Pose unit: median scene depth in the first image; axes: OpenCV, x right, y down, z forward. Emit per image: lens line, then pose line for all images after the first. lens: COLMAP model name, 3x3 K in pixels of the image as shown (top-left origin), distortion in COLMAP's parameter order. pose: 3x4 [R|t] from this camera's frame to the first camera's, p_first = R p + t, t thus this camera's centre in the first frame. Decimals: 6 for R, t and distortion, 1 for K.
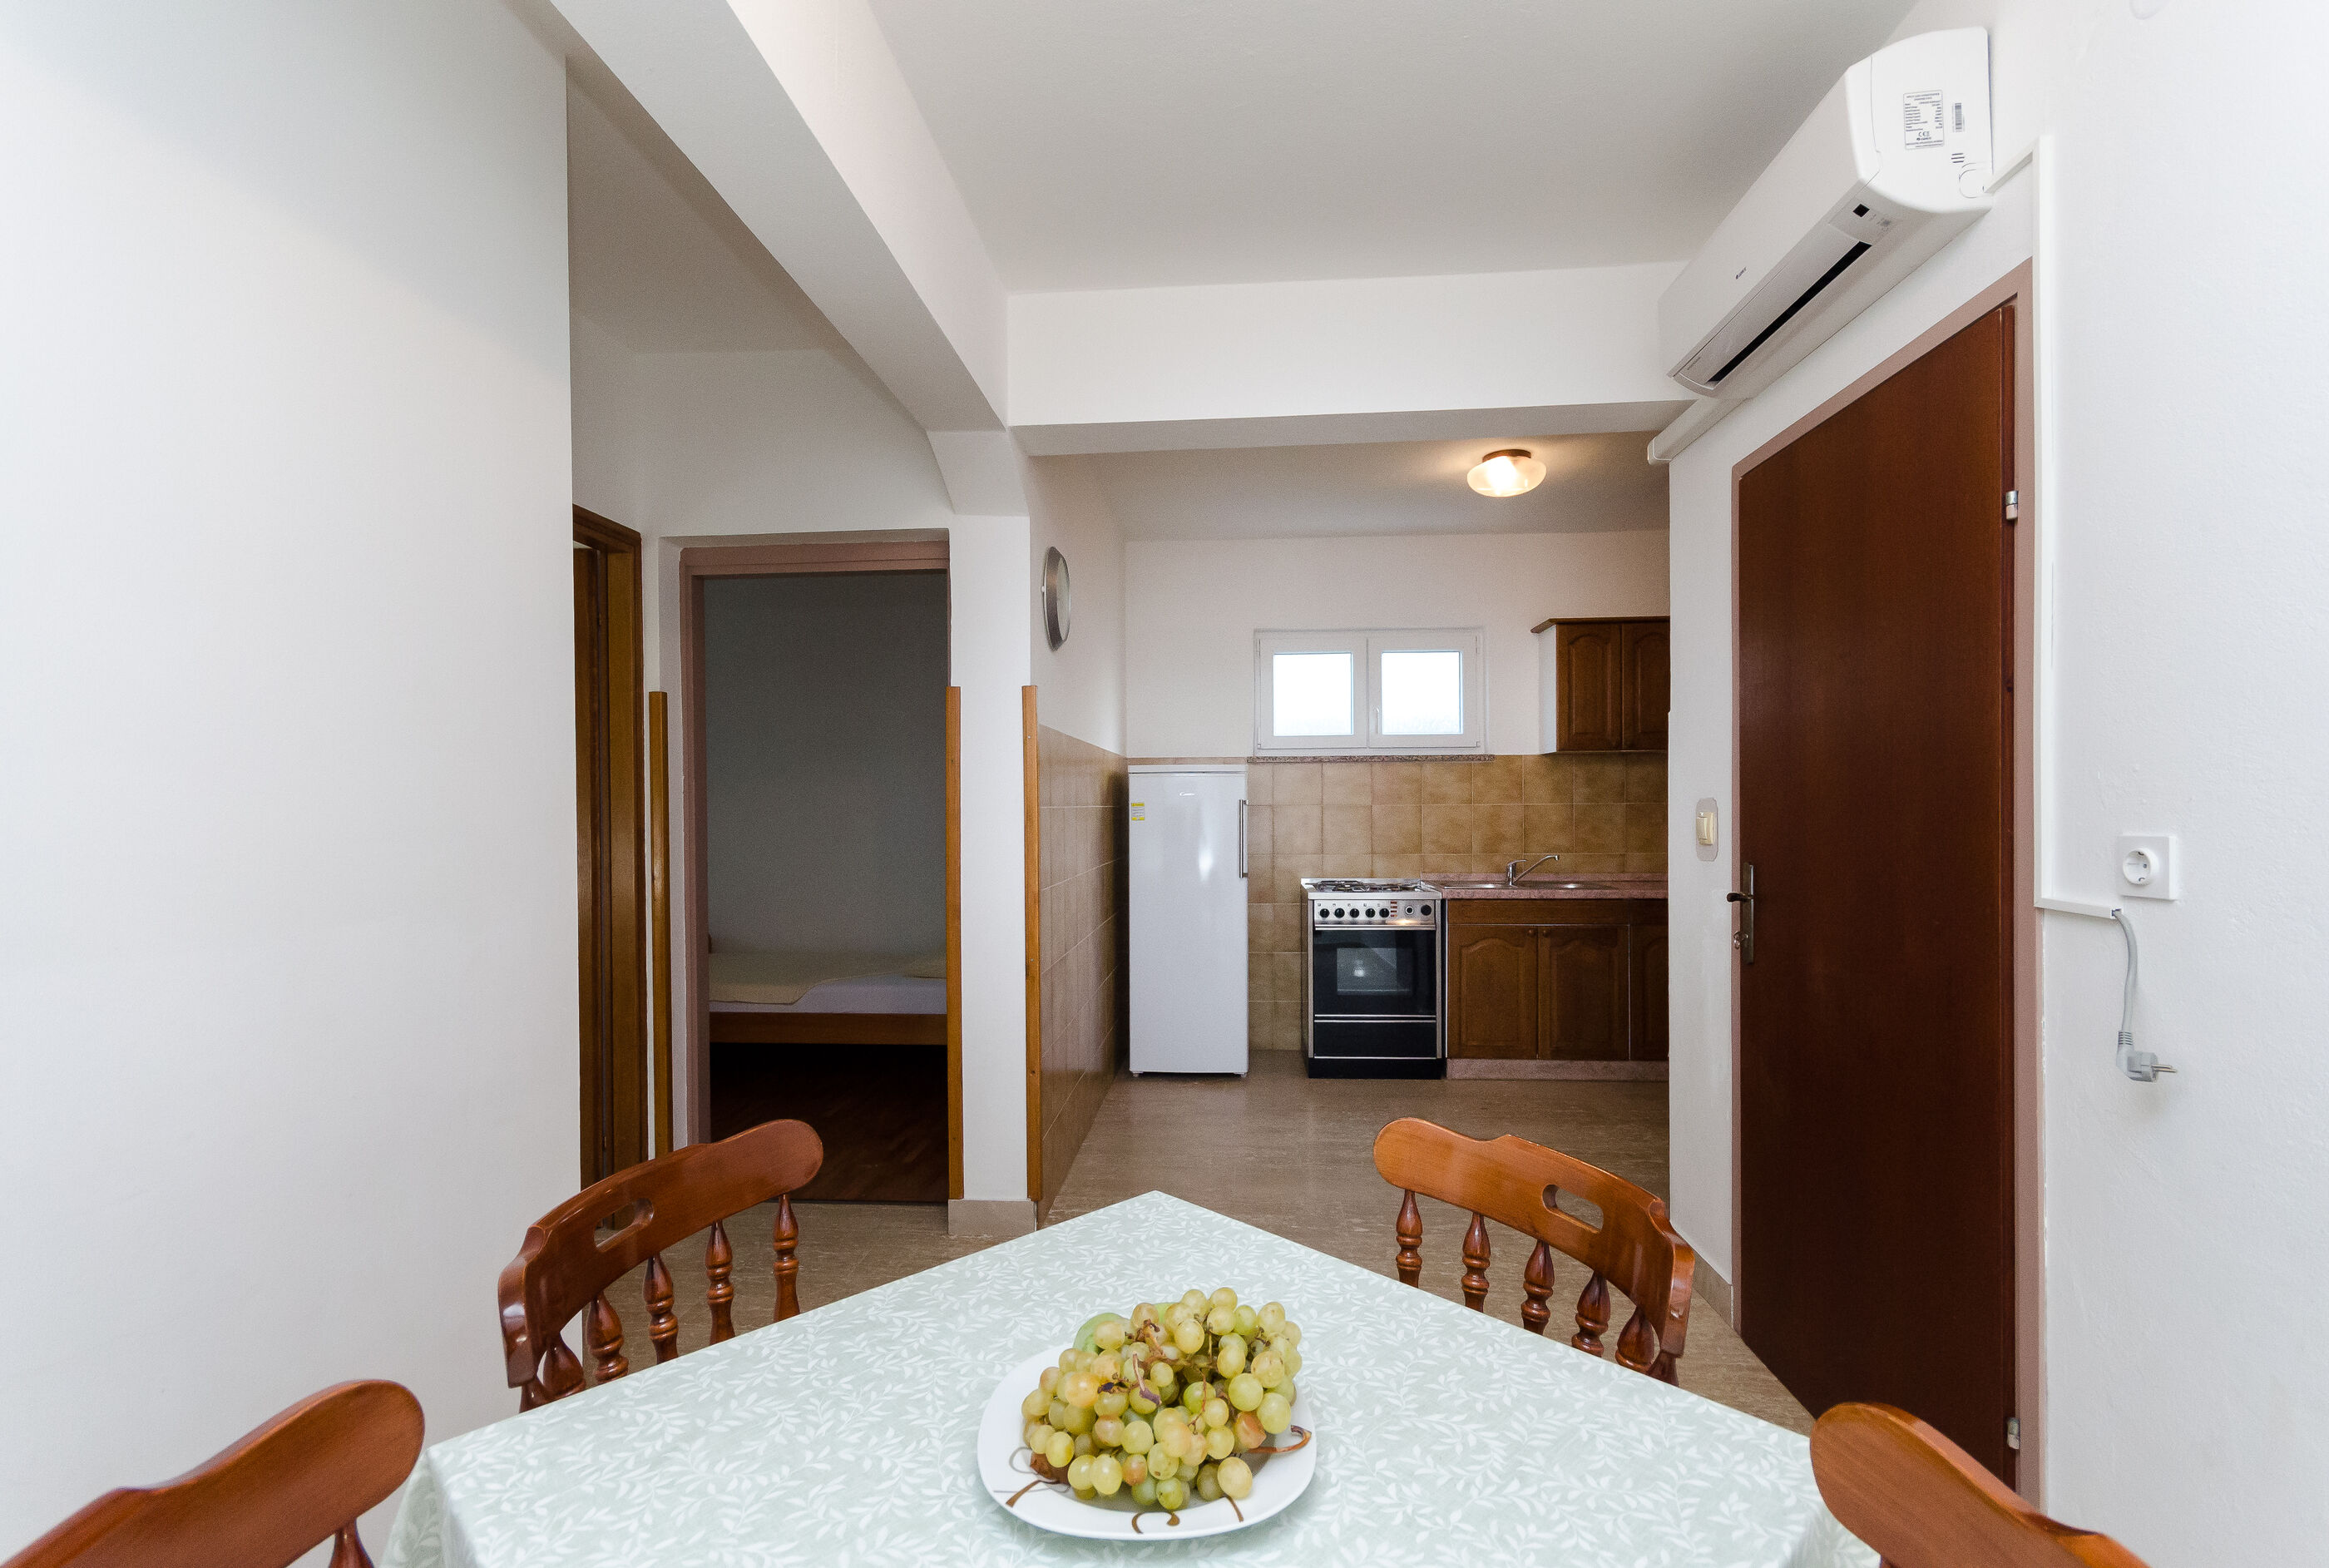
lens RADIAL K [[1044.4, 0, 1161.7], [0, 1044.4, 829.1], [0, 0, 1]] dist [-0.000001, -0.001200]
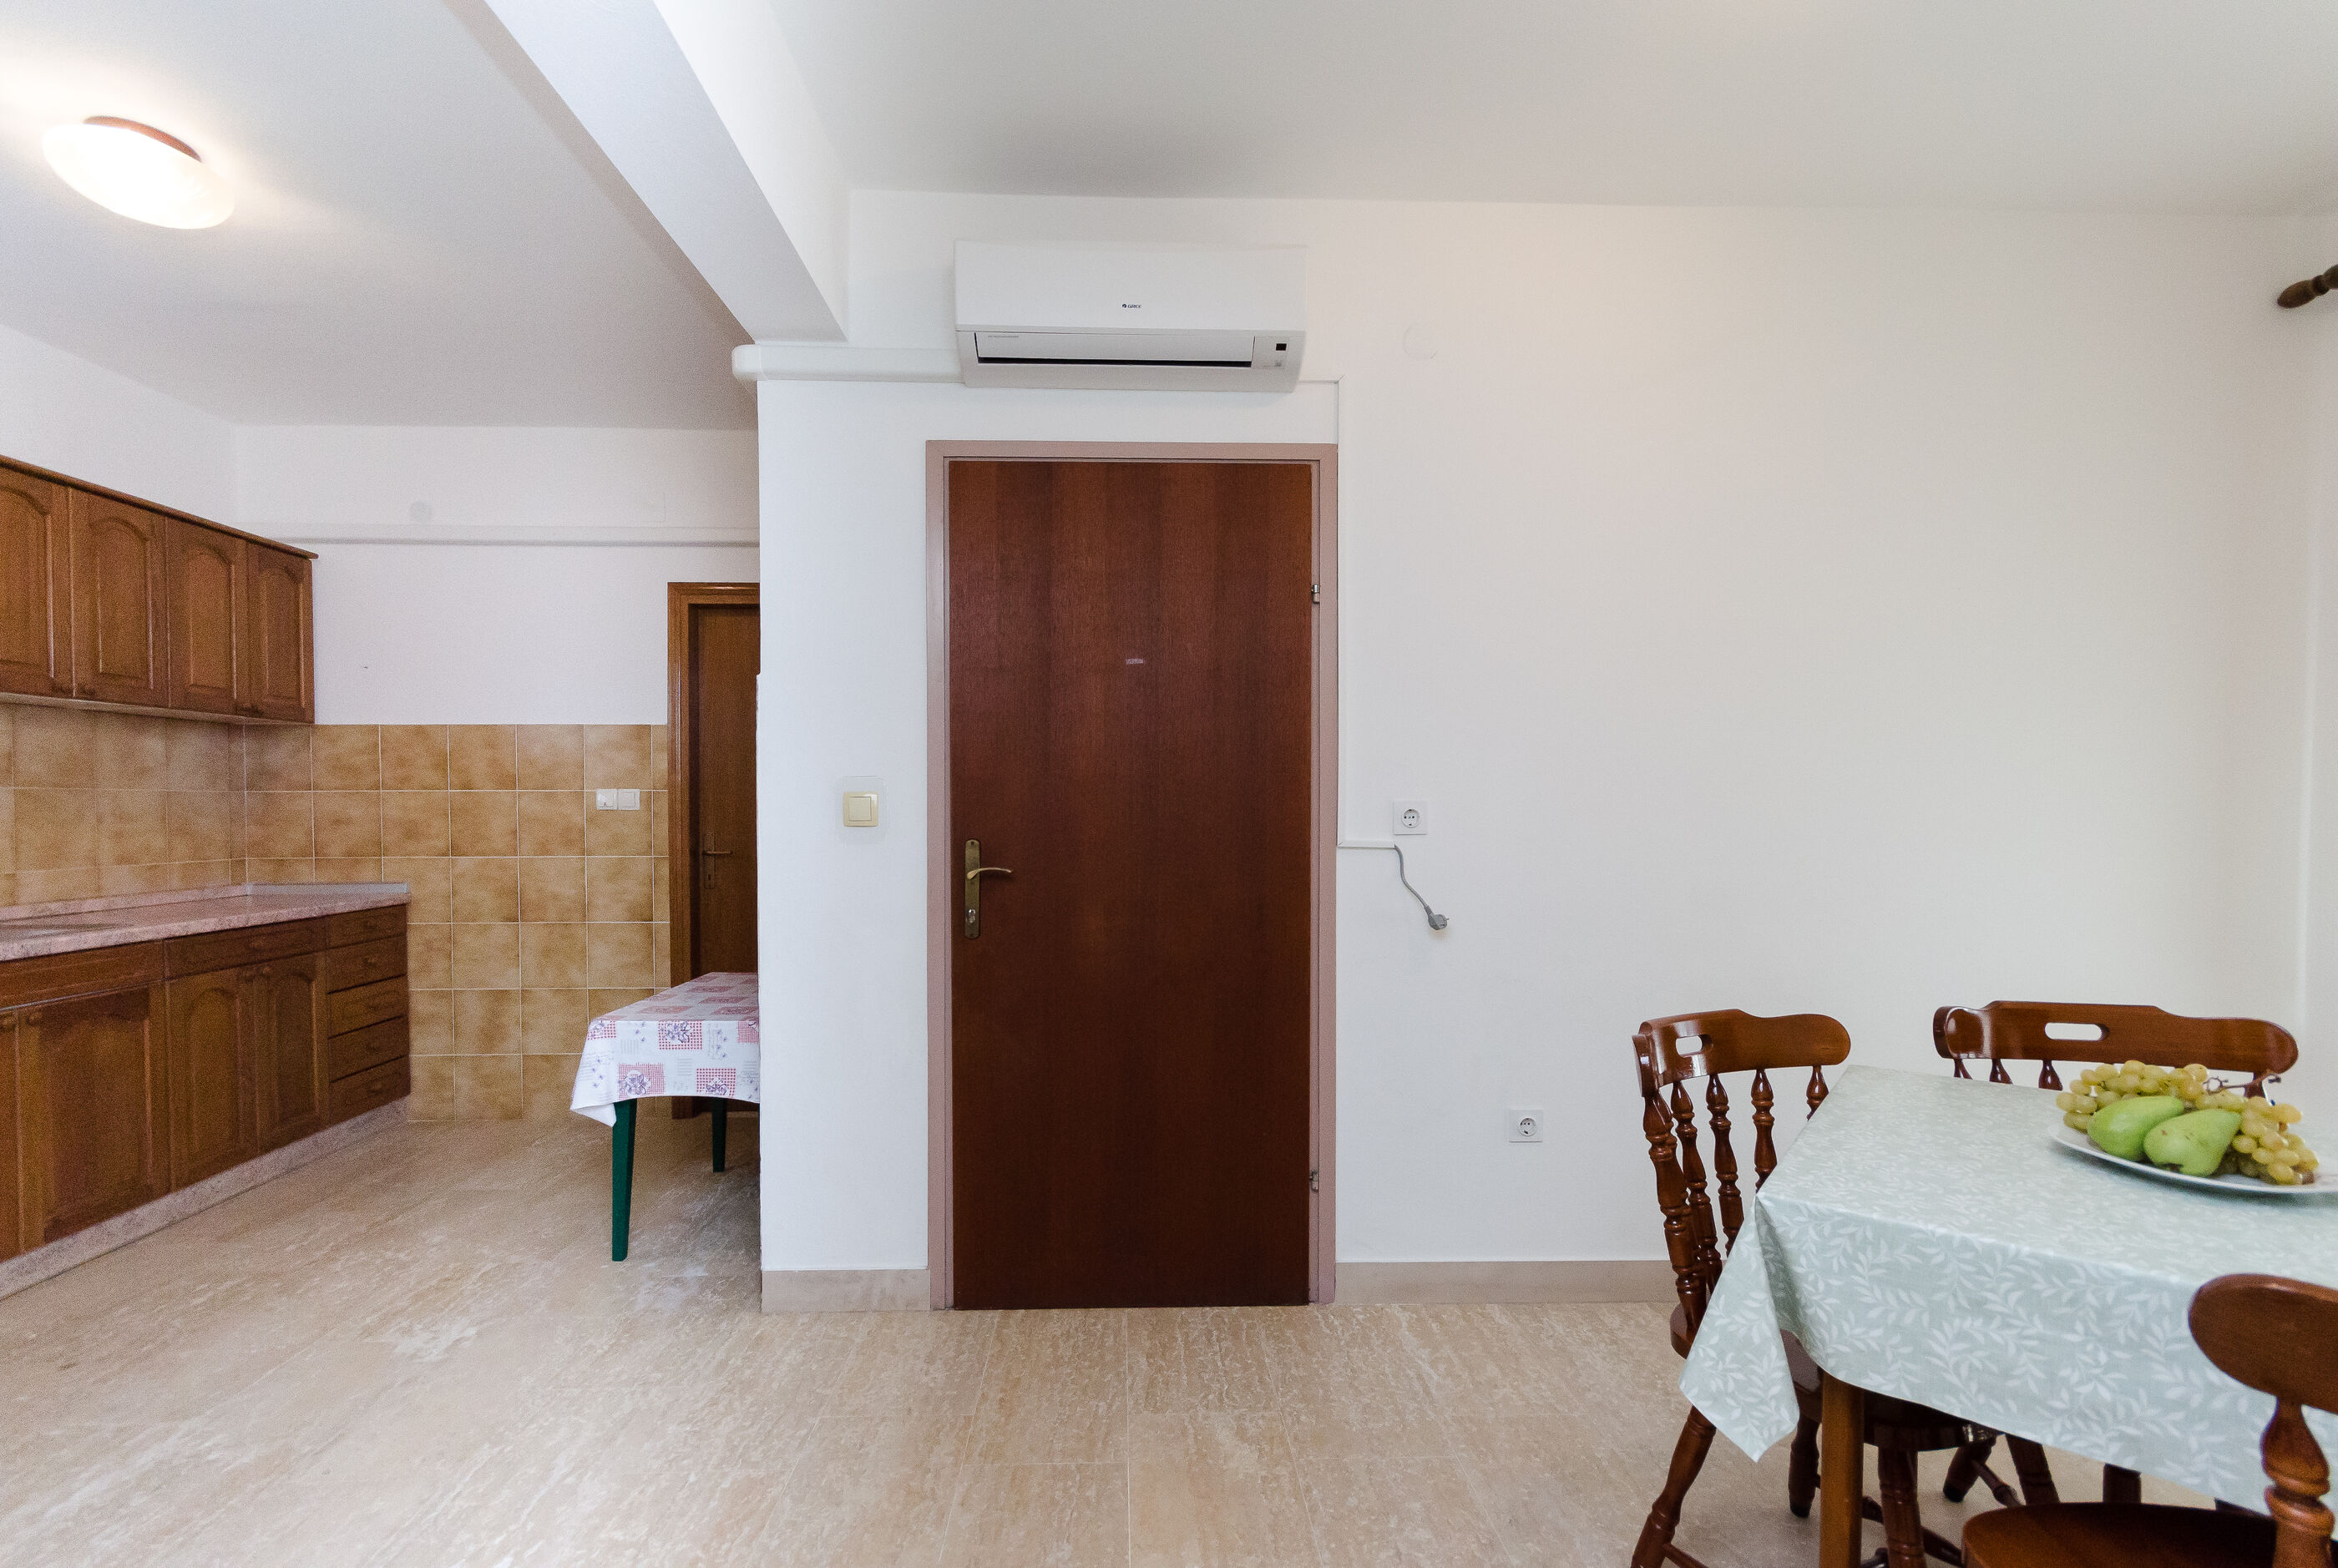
lens RADIAL K [[1048.4, 0, 1166.2], [0, 1048.4, 829.3], [0, 0, 1]] dist [-0.000001, -0.001200]
pose [[-0.112063, -0.017128, 0.993554, -0.230235], [0.023114, 0.999536, 0.019838, 0.002409], [-0.993432, 0.025188, -0.111615, 0.442833]]
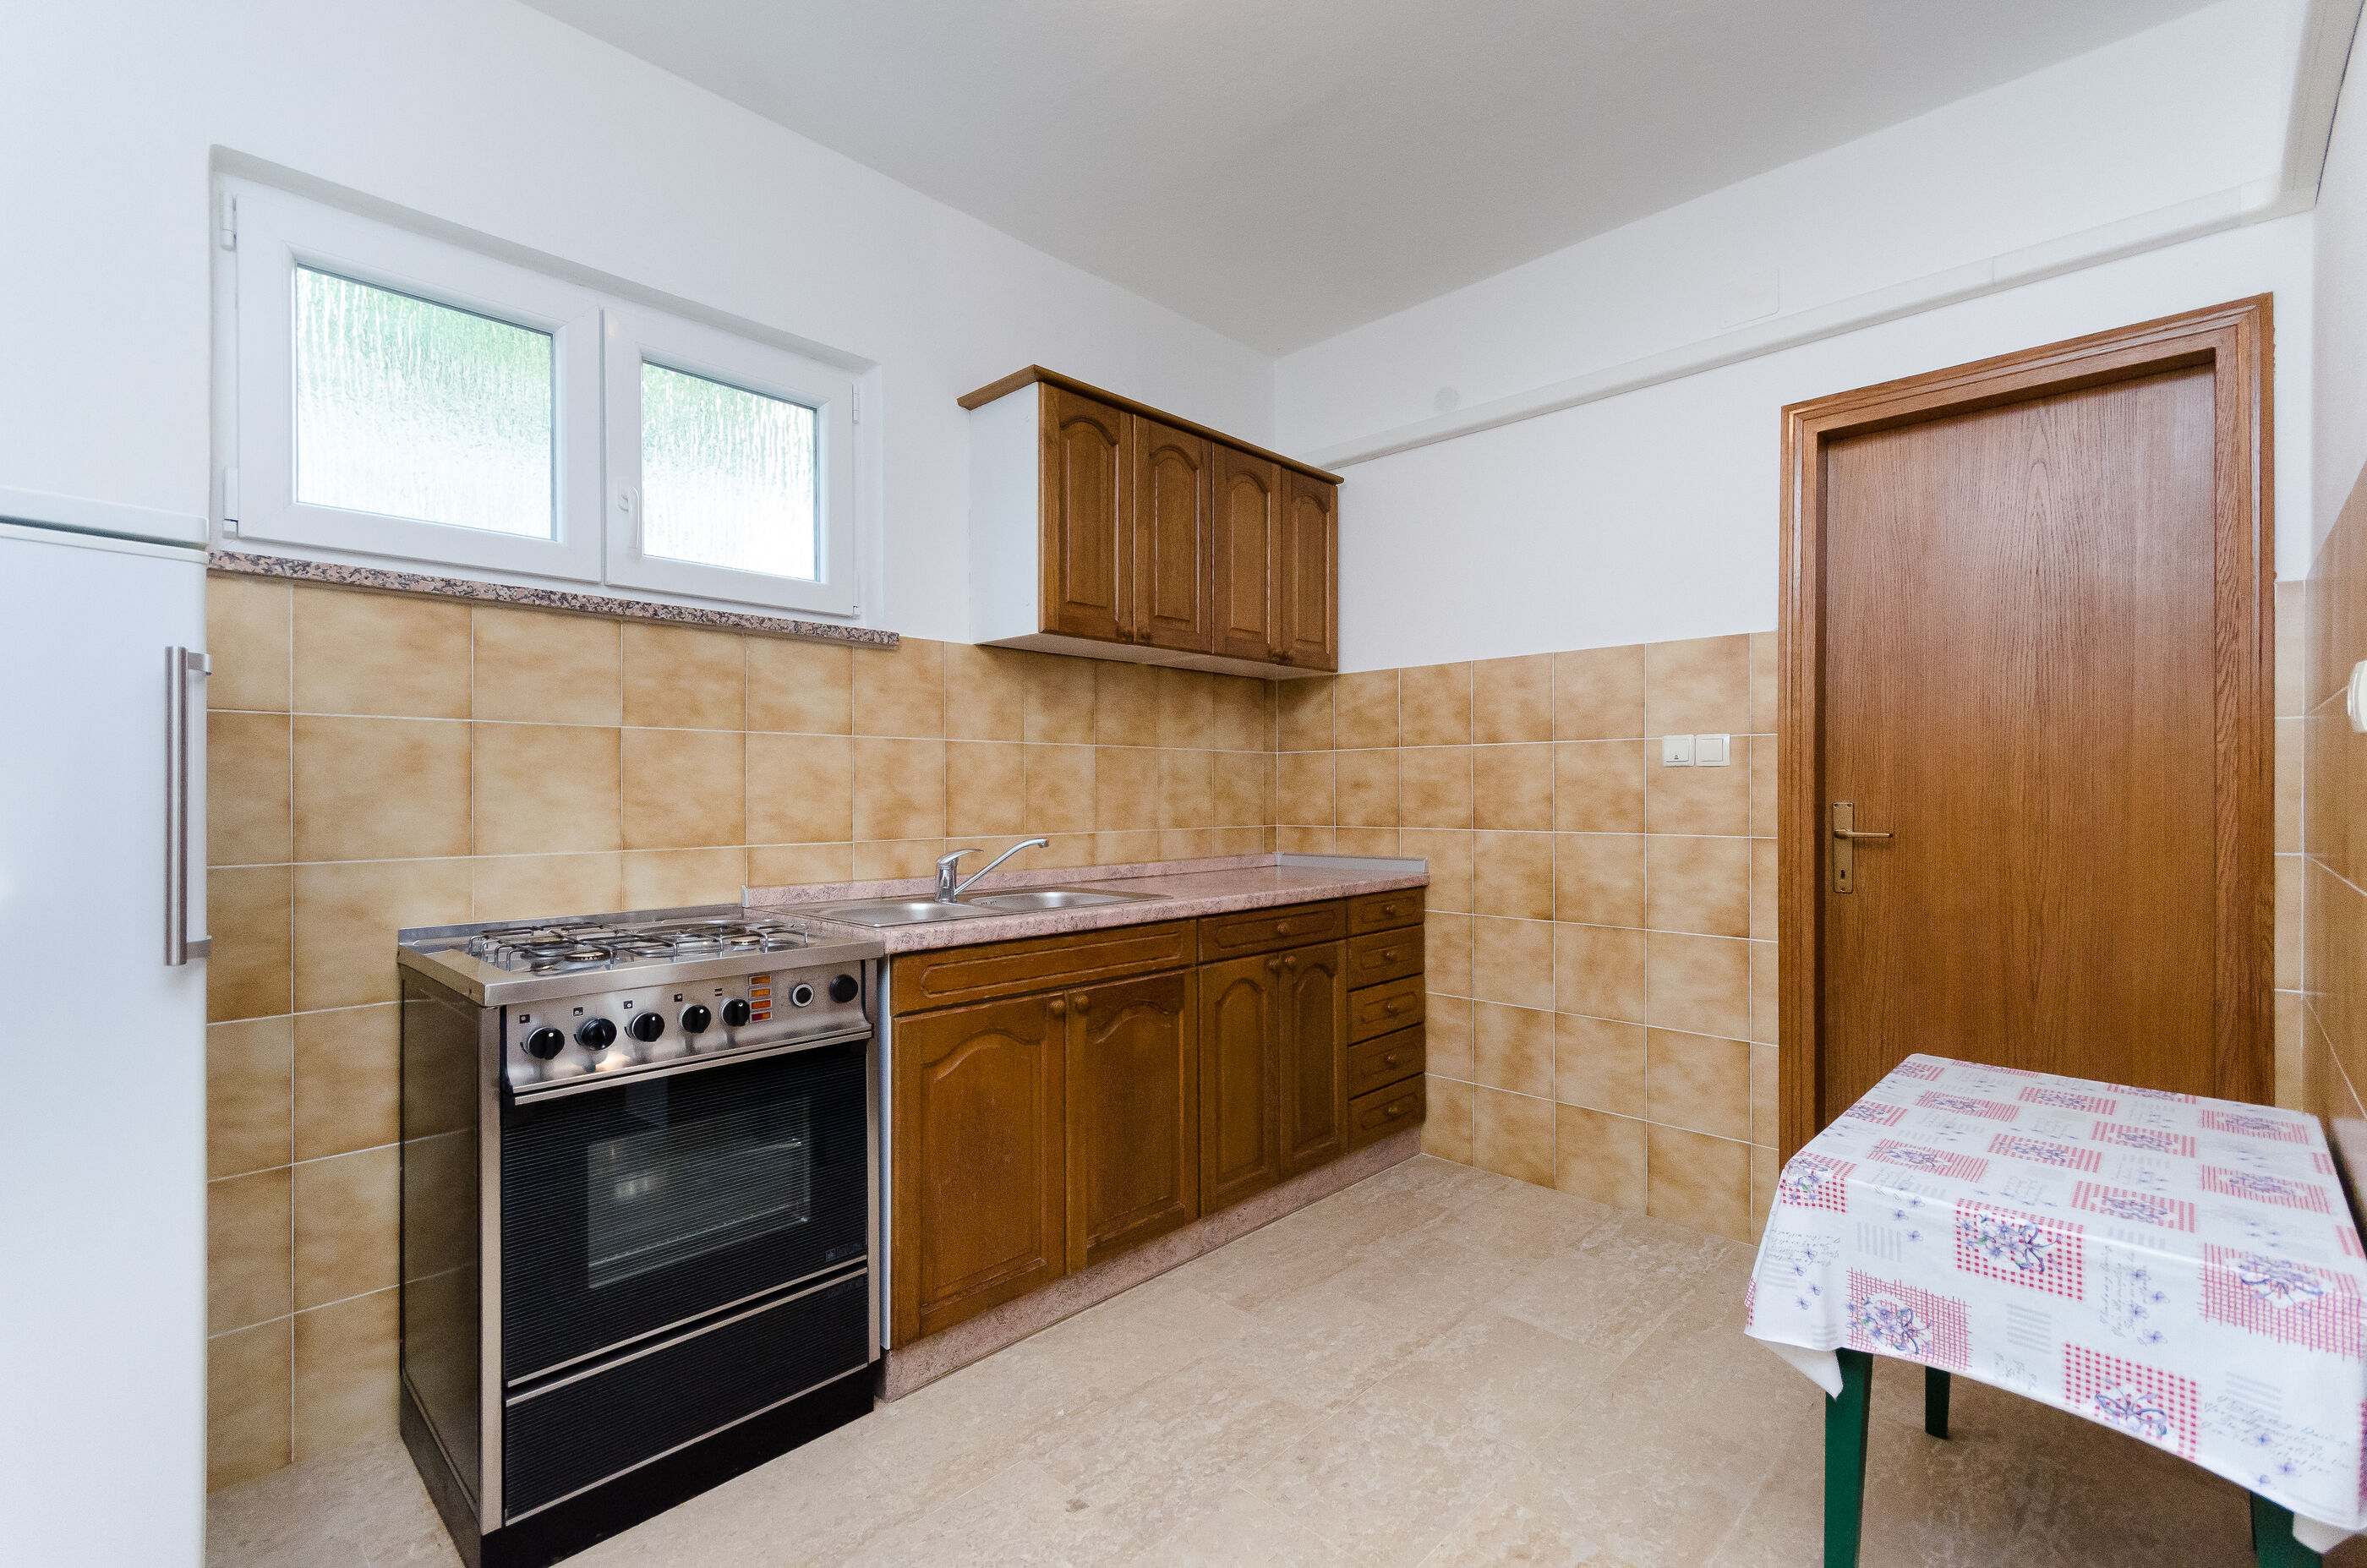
lens RADIAL K [[1052.7, 0, 1183.5], [0, 1052.7, 784.0], [0, 0, 1]] dist [0.019453, 0.000352]
pose [[0.646898, 0.009646, 0.762515, 0.034902], [0.014756, 0.999574, -0.025164, 0.012760], [-0.762434, 0.027530, 0.646481, 0.622004]]
